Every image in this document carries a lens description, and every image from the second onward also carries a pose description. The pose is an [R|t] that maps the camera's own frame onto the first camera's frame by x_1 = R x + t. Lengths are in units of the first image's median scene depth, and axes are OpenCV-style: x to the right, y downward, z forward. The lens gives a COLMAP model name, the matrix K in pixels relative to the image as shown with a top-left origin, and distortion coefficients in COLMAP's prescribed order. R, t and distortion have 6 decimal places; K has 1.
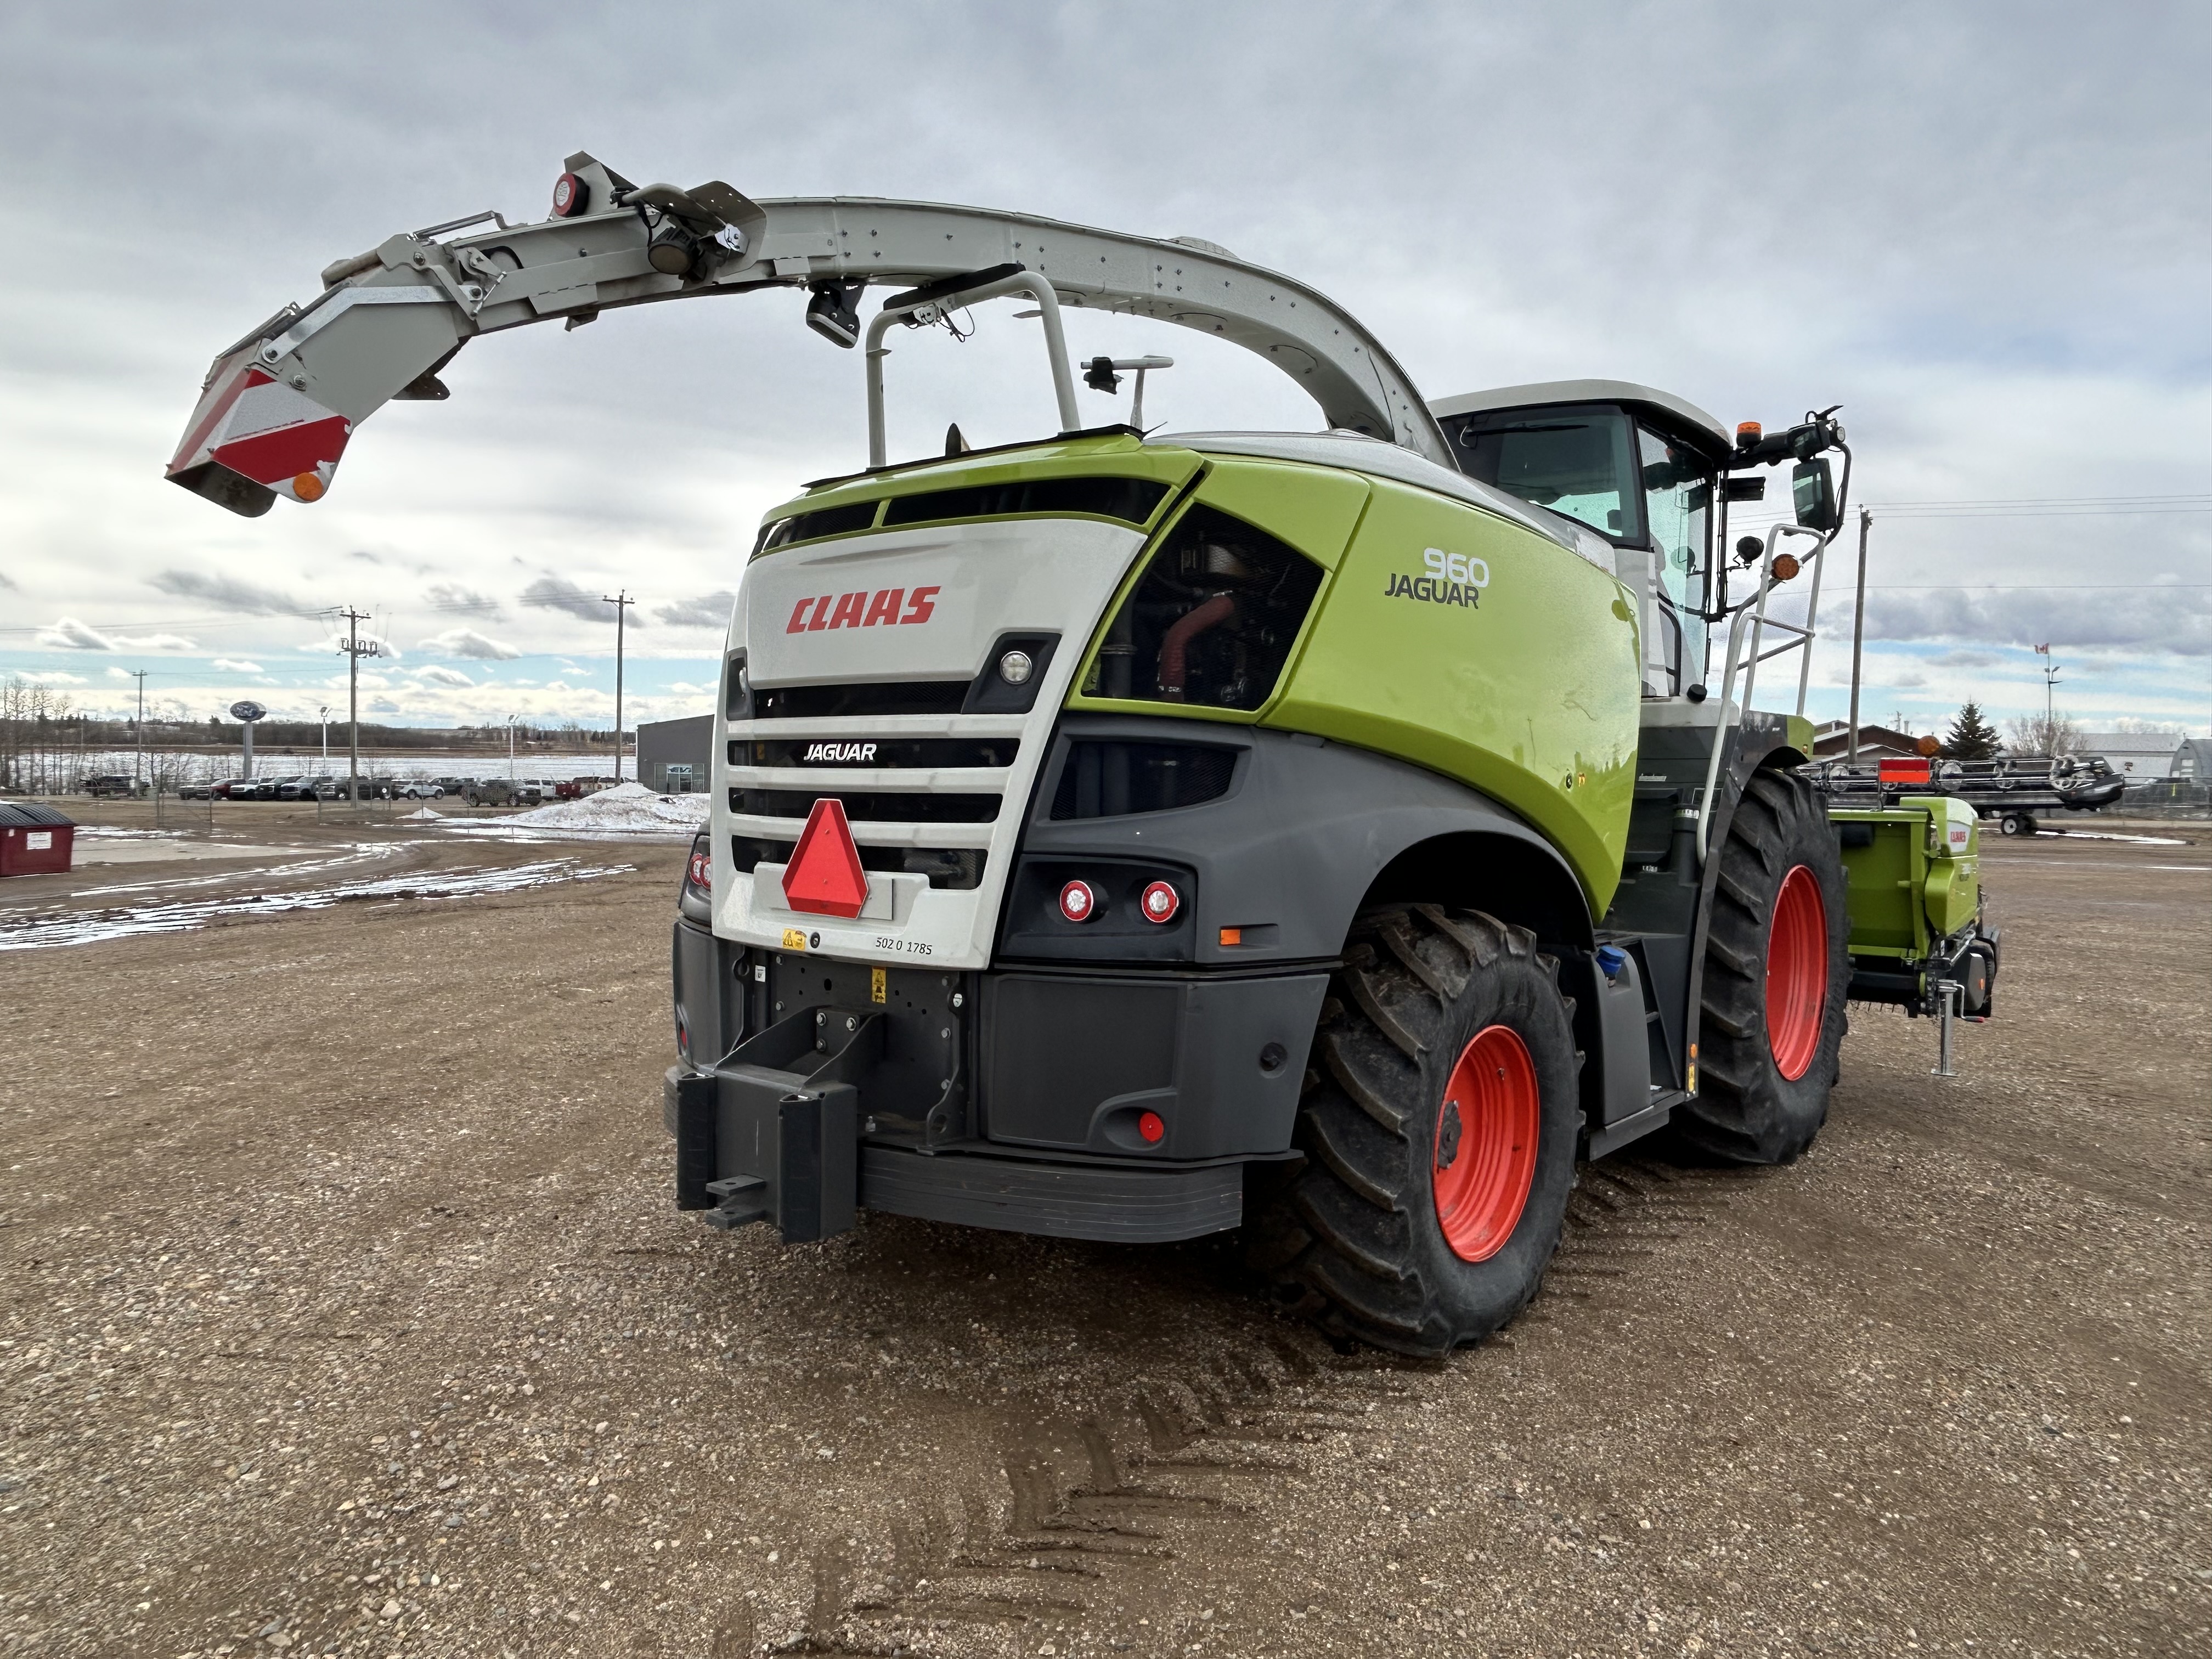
lens RADIAL K [[1506.4, 0, 1099.5], [0, 1506.4, 814.1], [0, 0, 1]] dist [-0.011167, -0.001230]
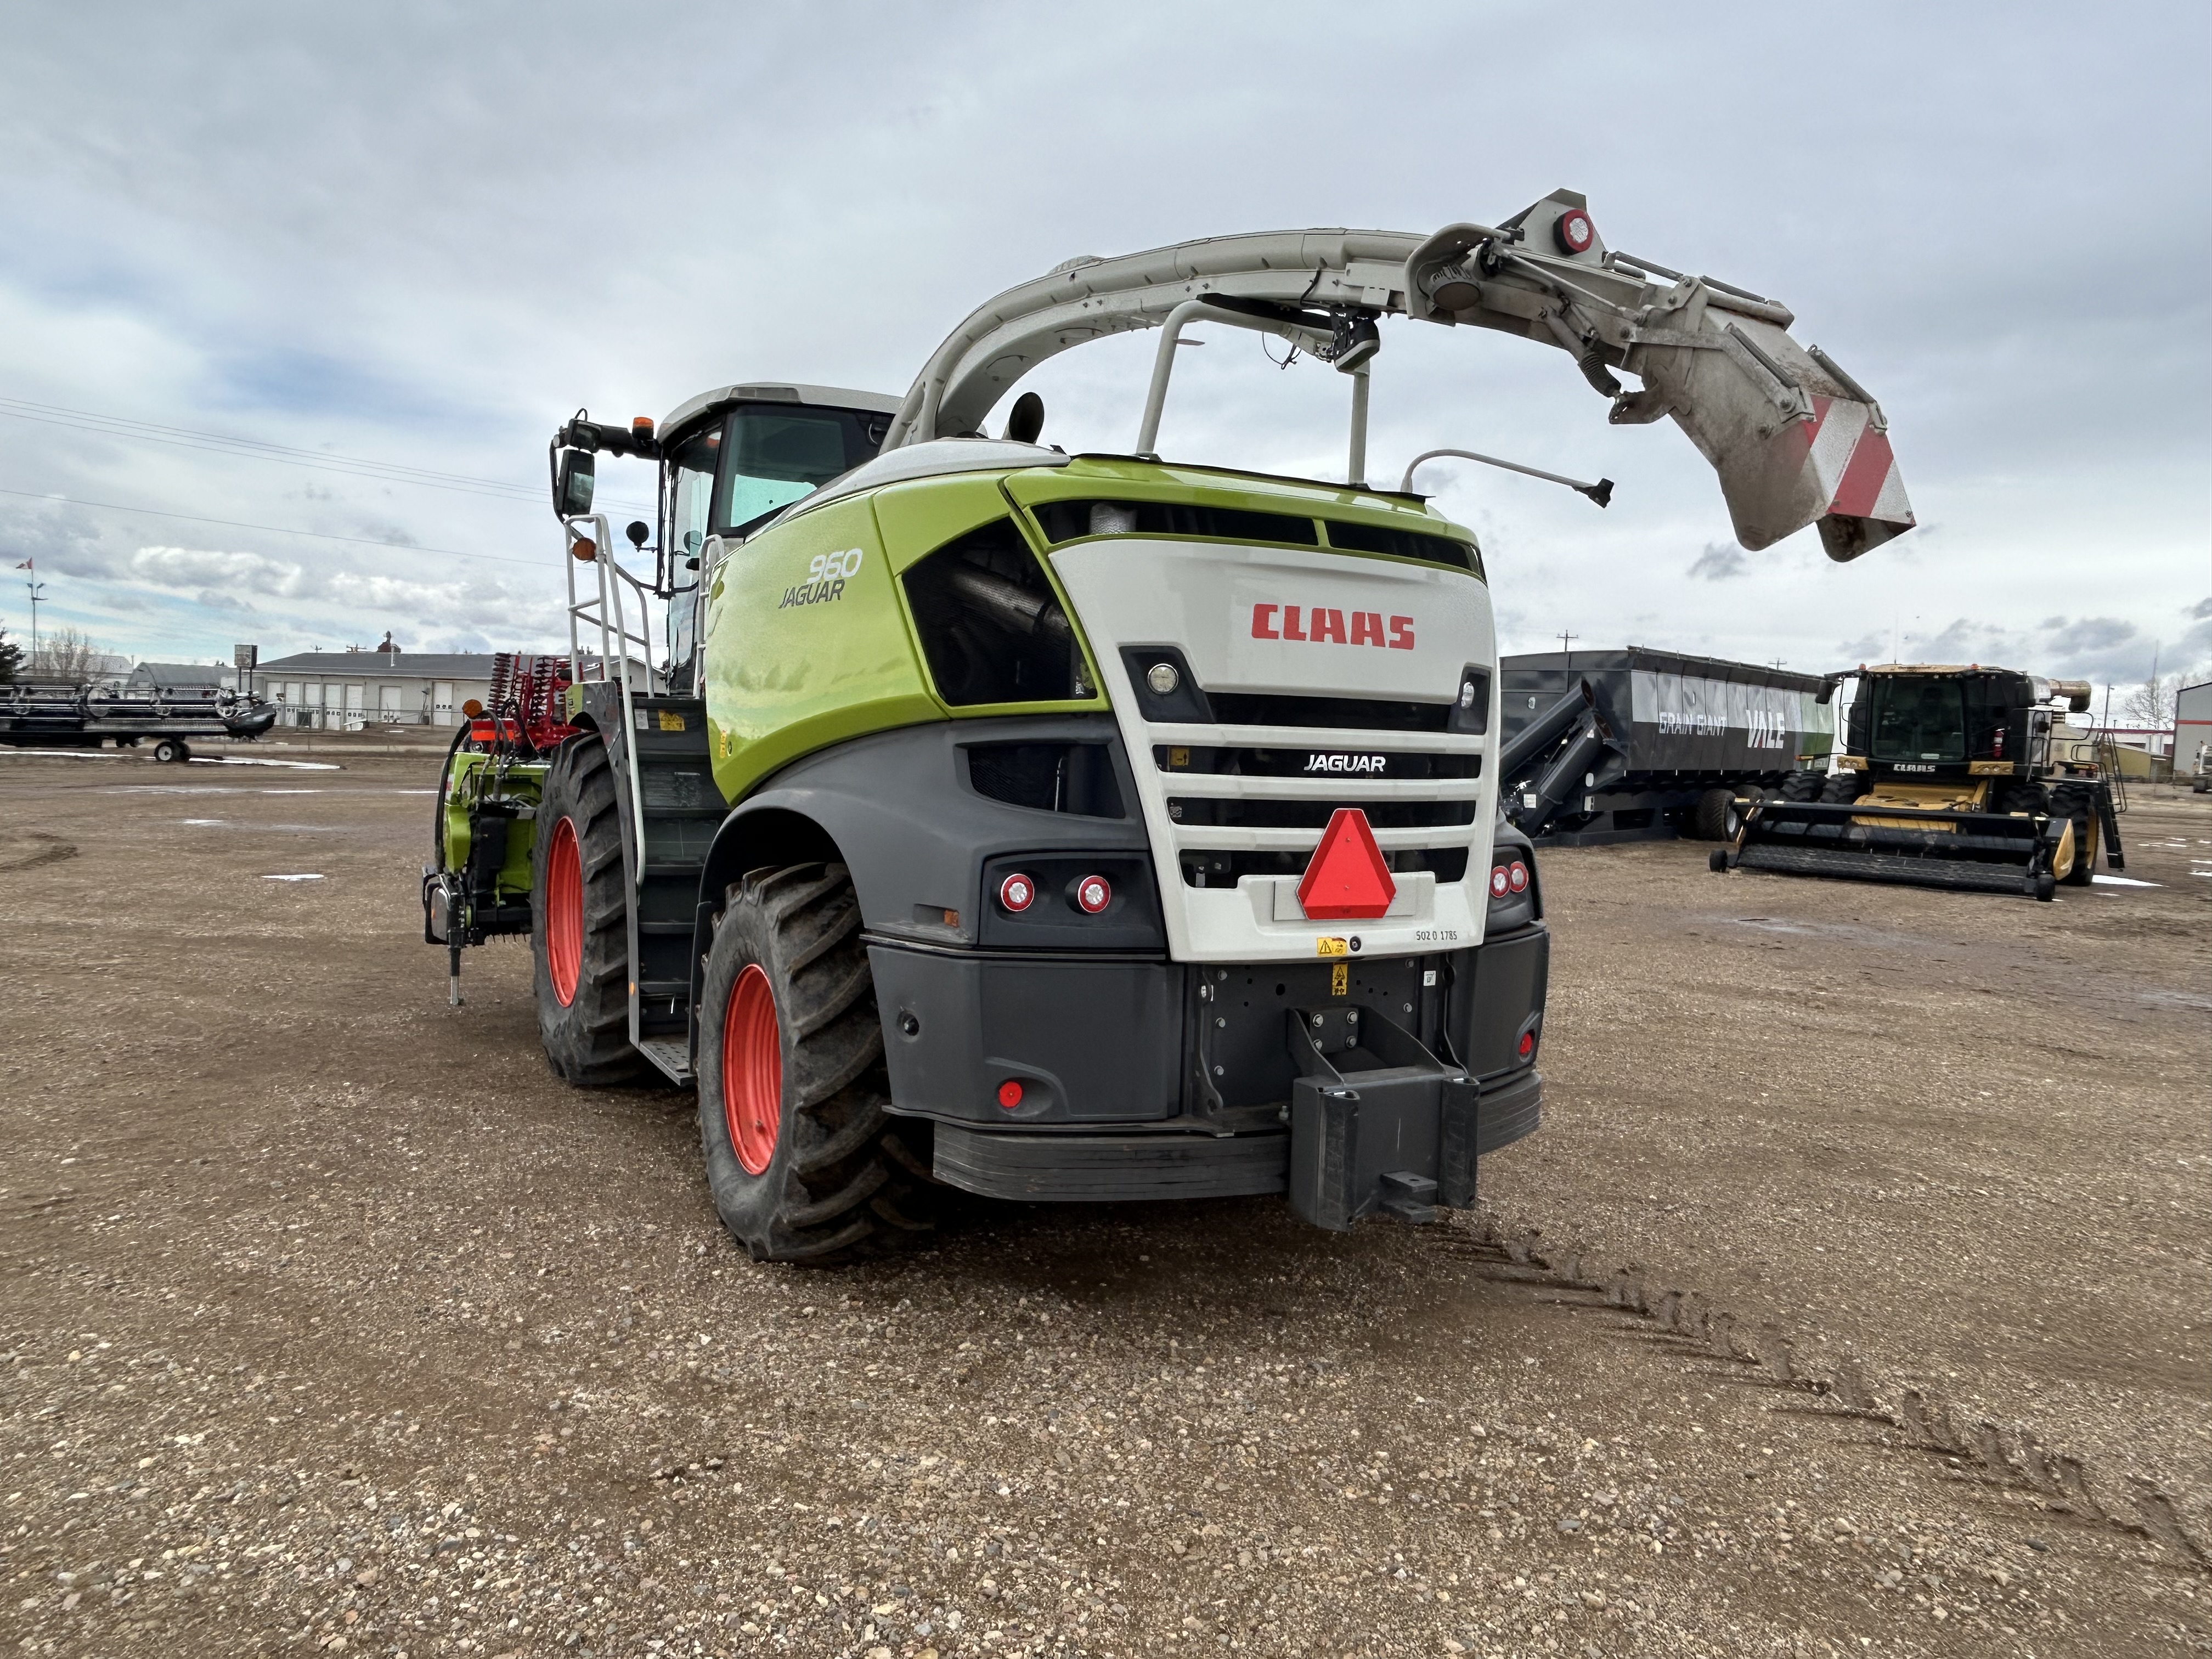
lens RADIAL K [[1506.4, 0, 1086.0], [0, 1506.4, 787.9], [0, 0, 1]] dist [-0.011167, -0.001230]
pose [[0.346241, -0.031799, 0.937607, -1.208809], [-0.003331, 0.999377, 0.035124, -0.059567], [-0.938140, -0.015285, 0.345919, 0.800475]]
